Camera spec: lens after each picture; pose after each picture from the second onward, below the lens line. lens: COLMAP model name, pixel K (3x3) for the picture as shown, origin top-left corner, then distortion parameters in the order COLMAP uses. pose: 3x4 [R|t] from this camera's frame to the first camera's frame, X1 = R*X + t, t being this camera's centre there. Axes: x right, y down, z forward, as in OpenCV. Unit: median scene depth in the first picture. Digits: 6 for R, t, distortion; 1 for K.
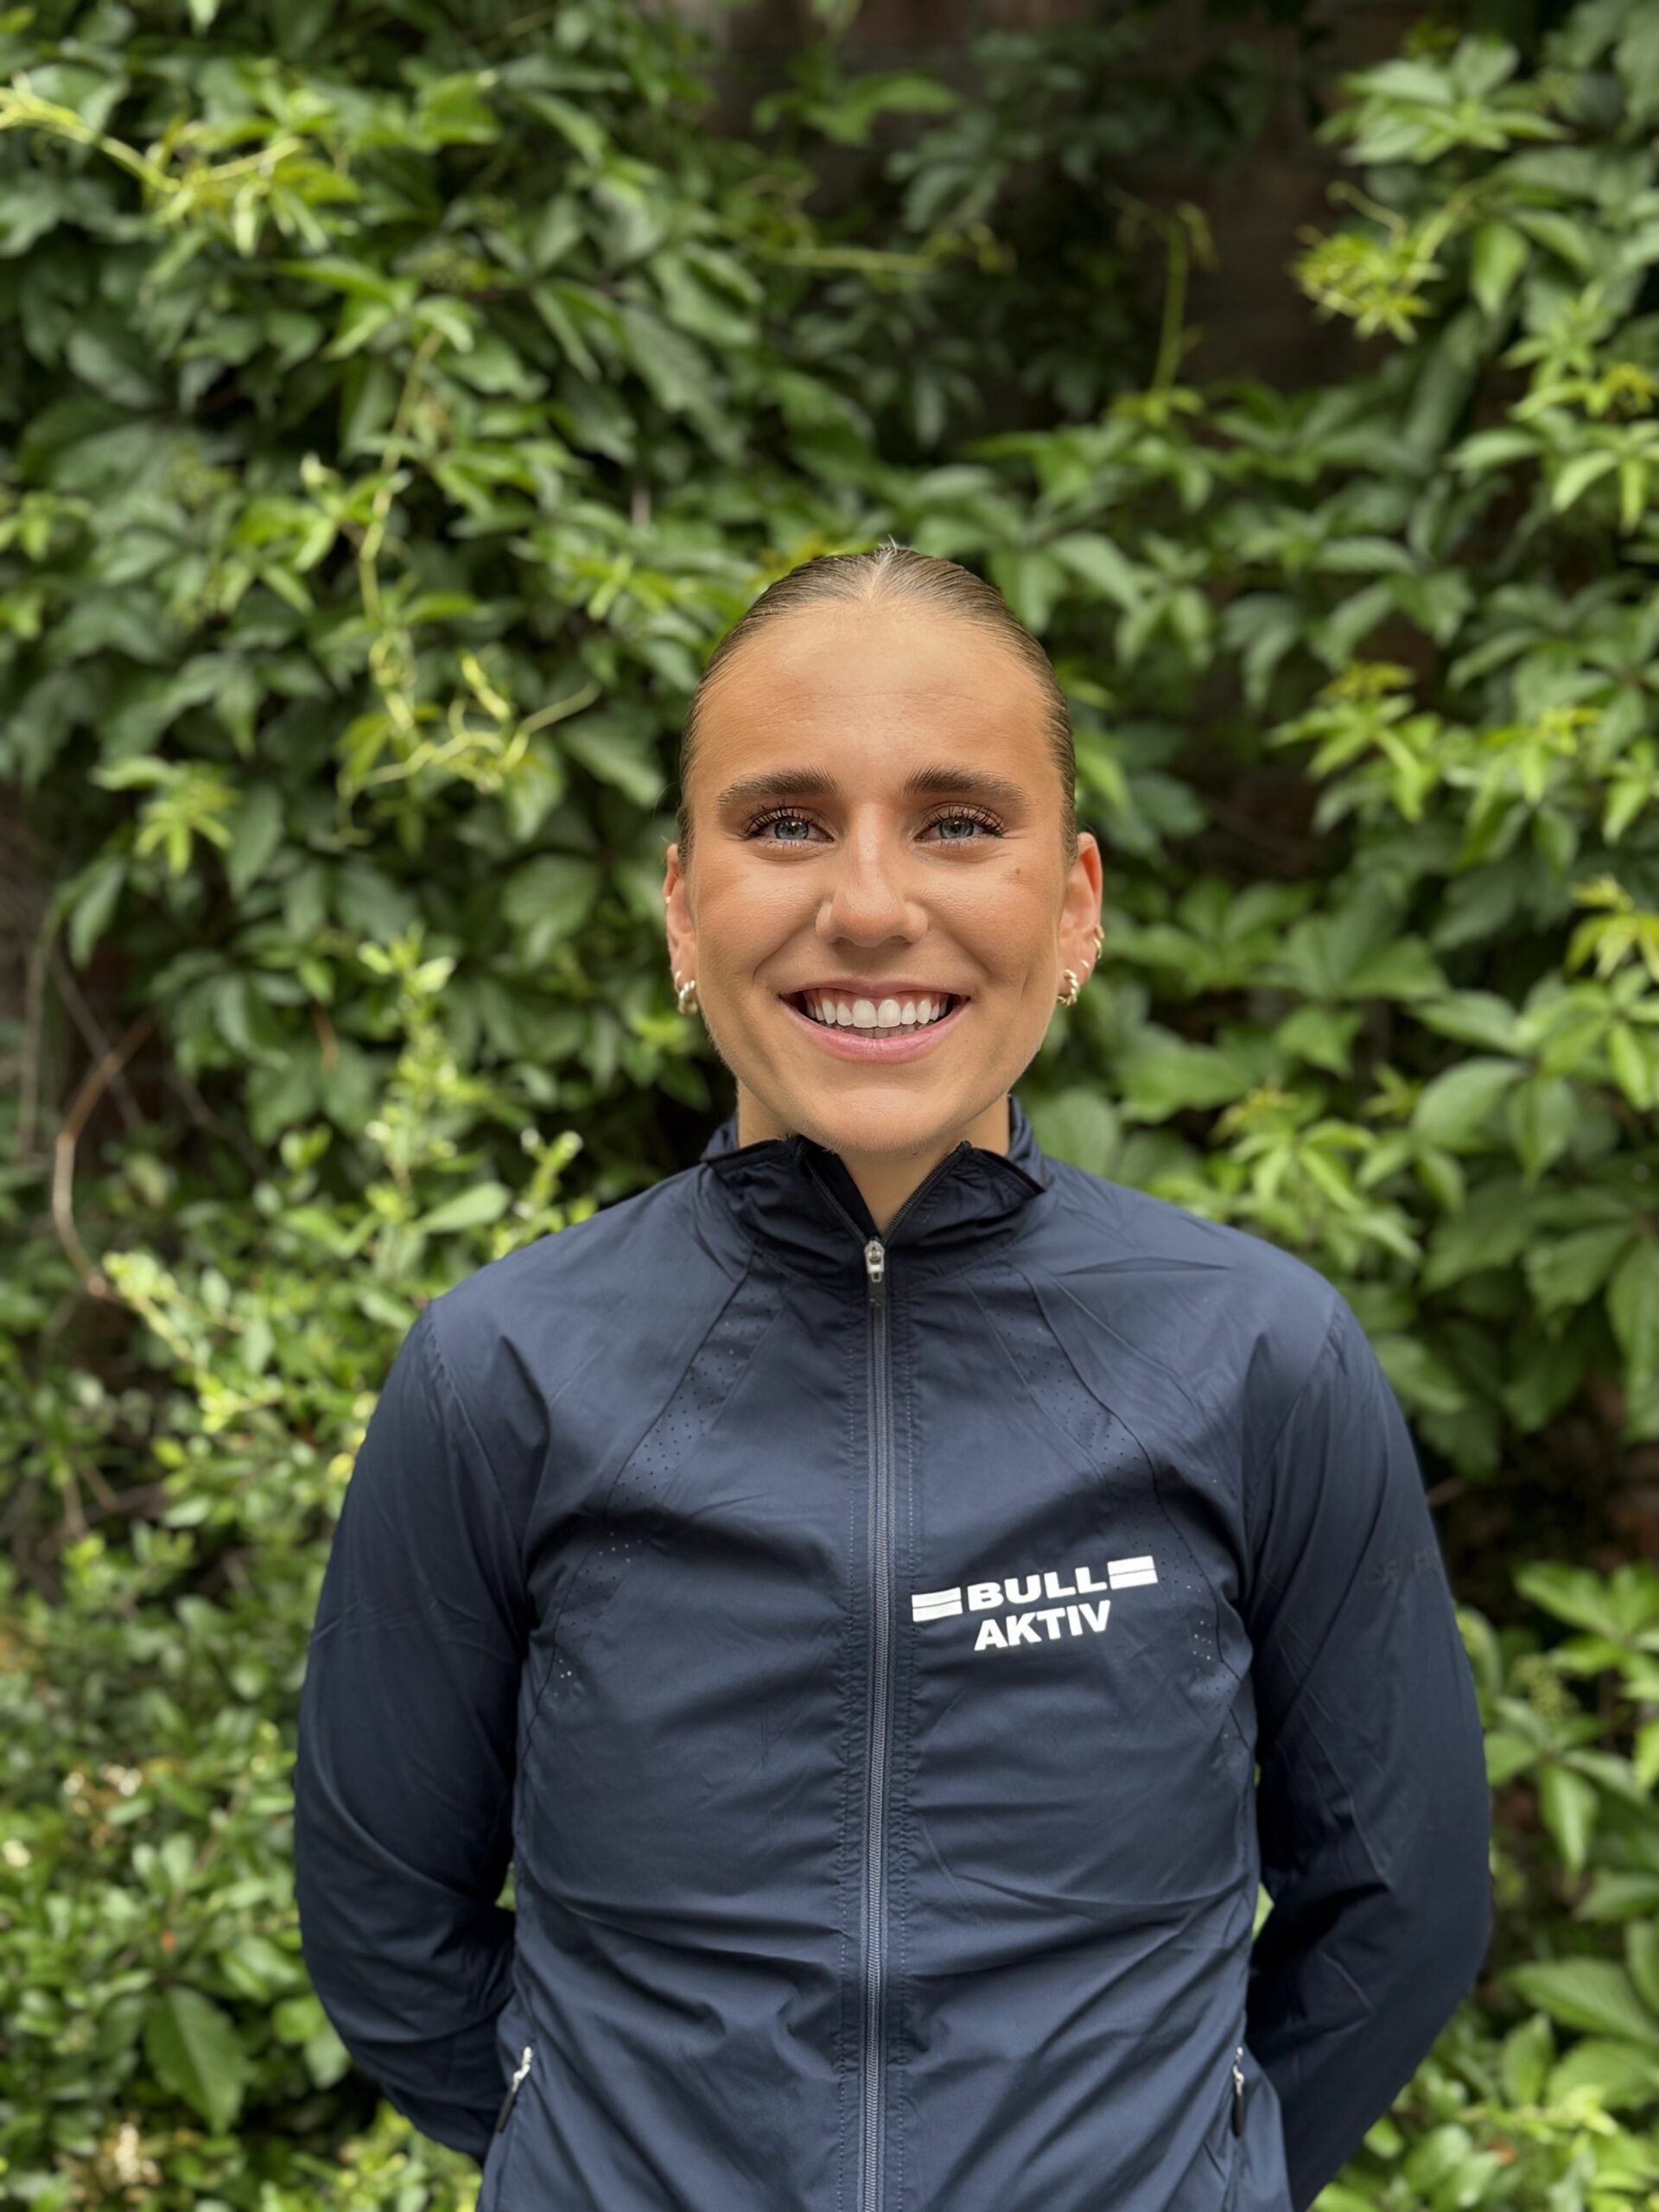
lens RADIAL K [[2773.8, 0, 814.0], [0, 2773.8, 1110.1], [0, 0, 1]] dist [0.075886, 0.000000]
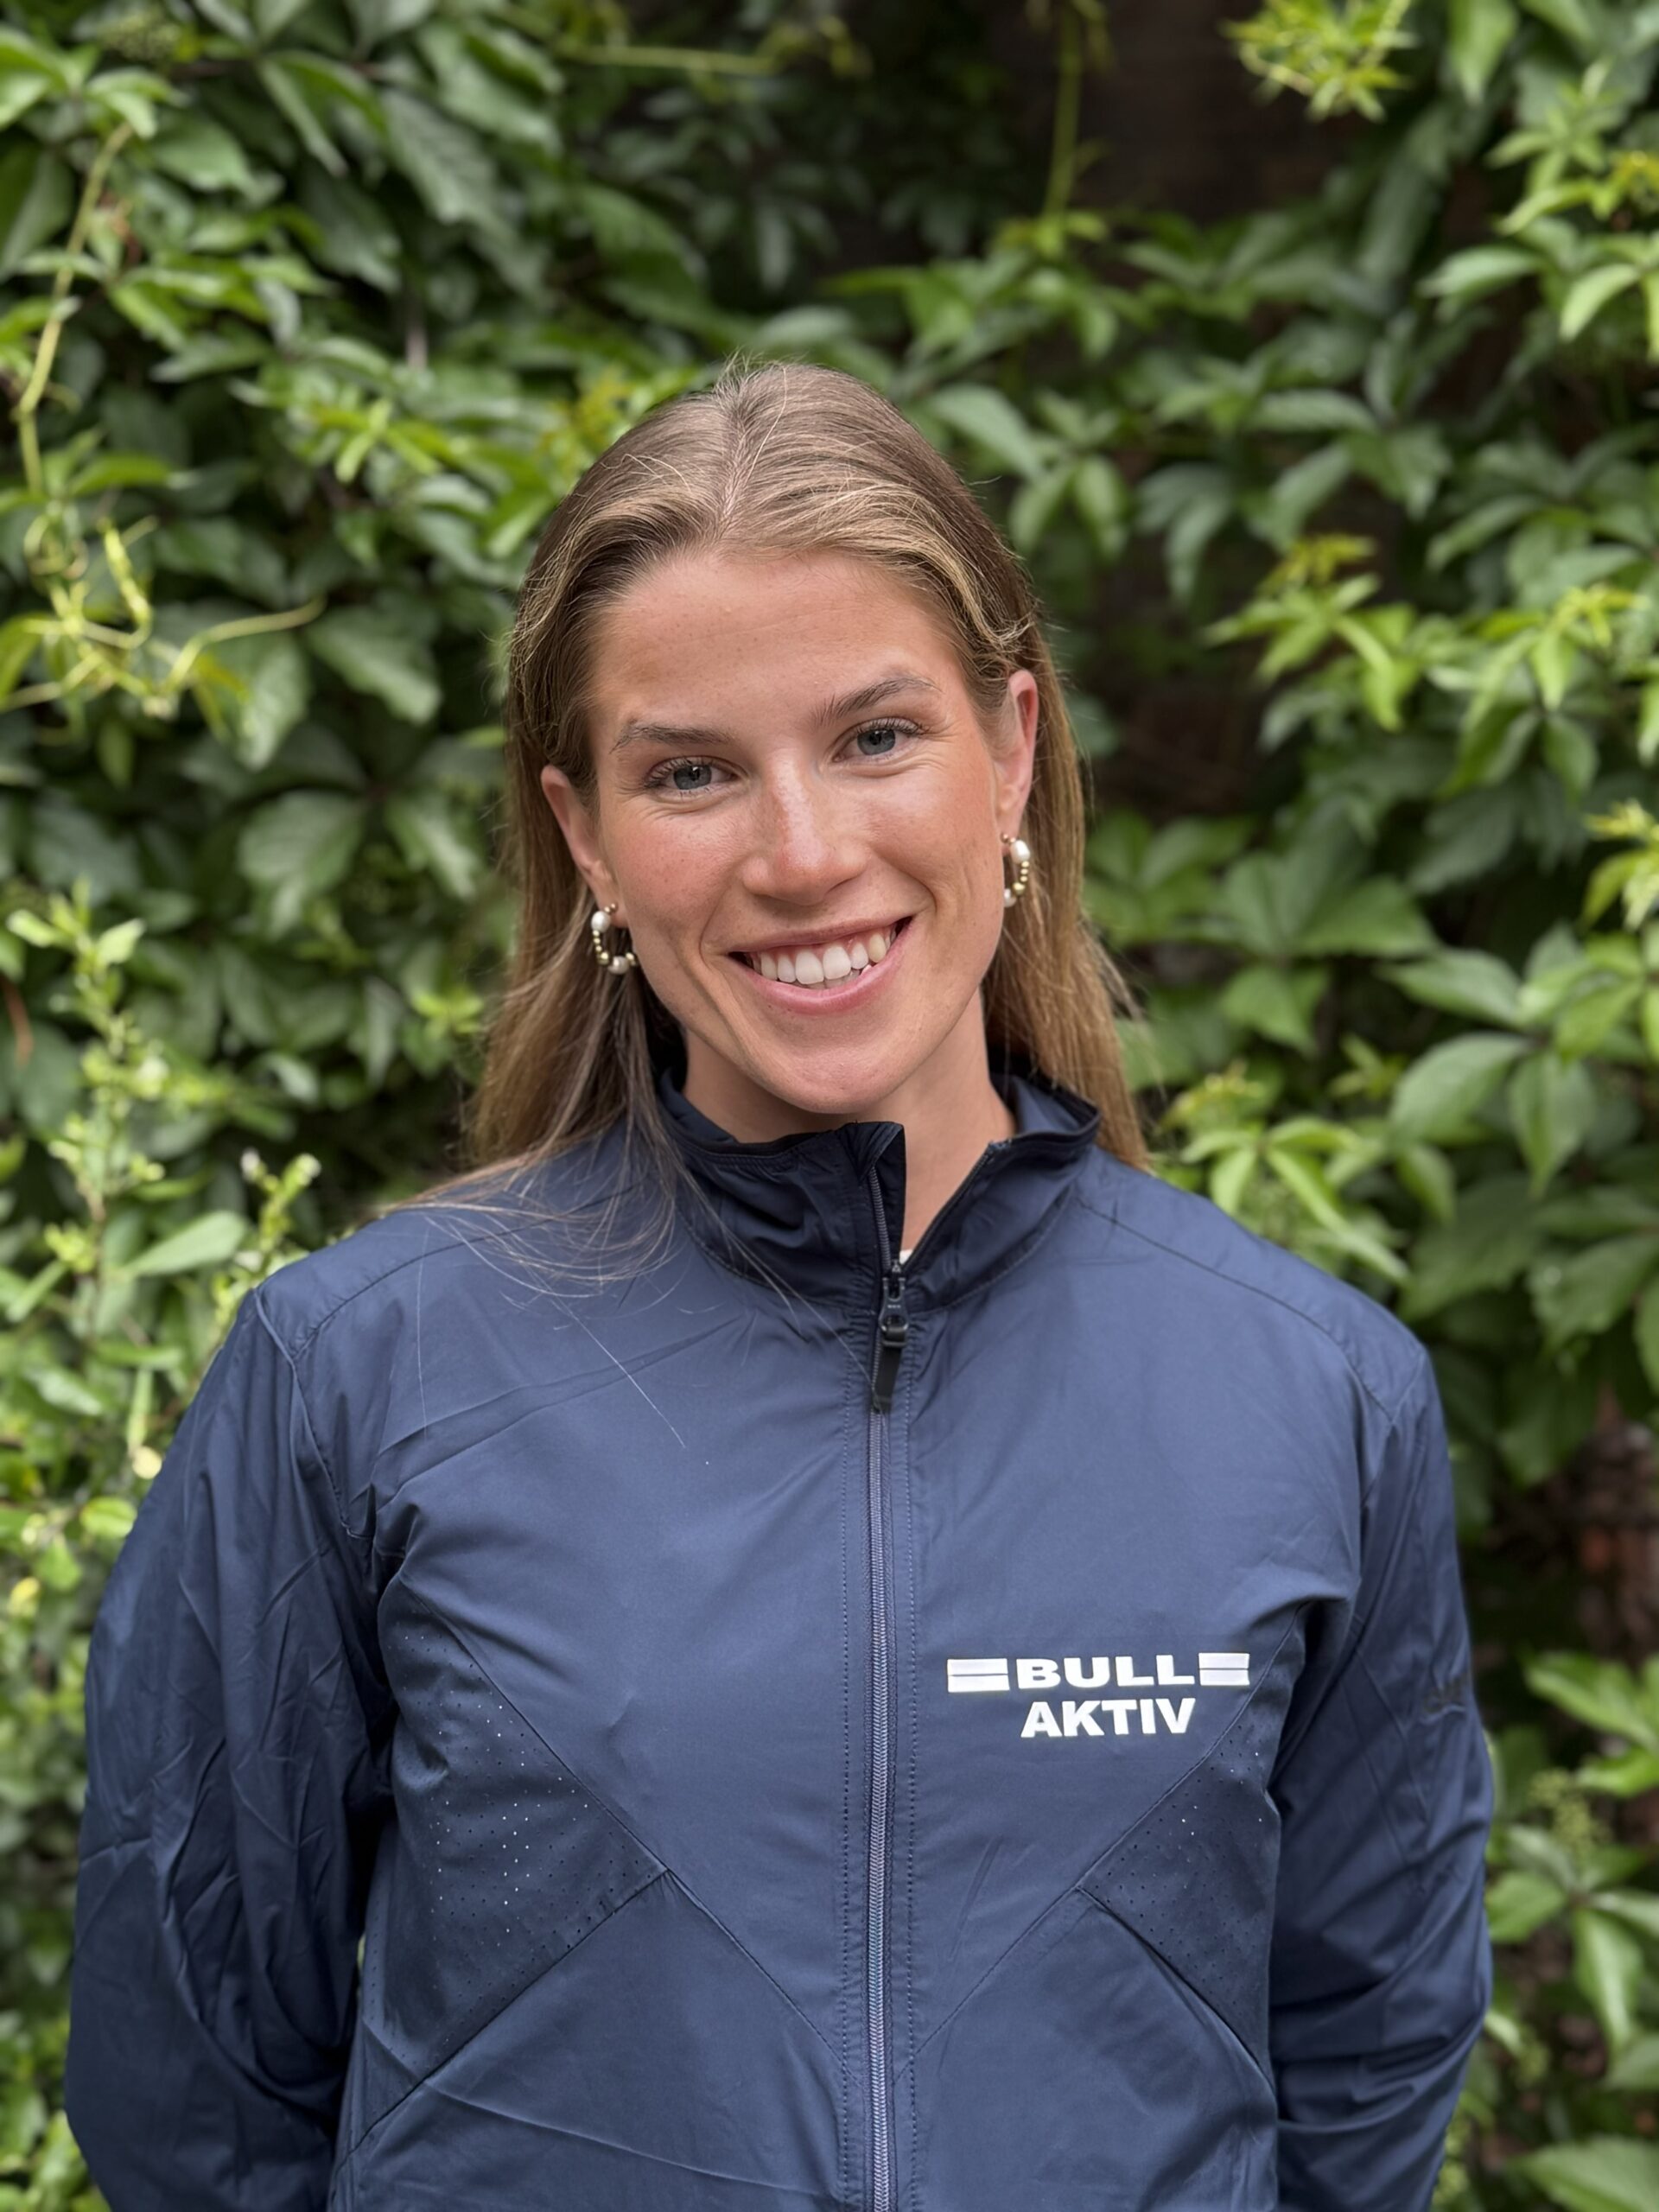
lens RADIAL K [[2773.8, 0, 839.4], [0, 2773.8, 1108.7], [0, 0, 1]] dist [0.075886, 0.000000]
pose [[0.998081, -0.017597, 0.059369, 0.008235], [0.016419, 0.999660, 0.020272, -0.014541], [-0.059705, -0.019259, 0.998030, 0.199364]]
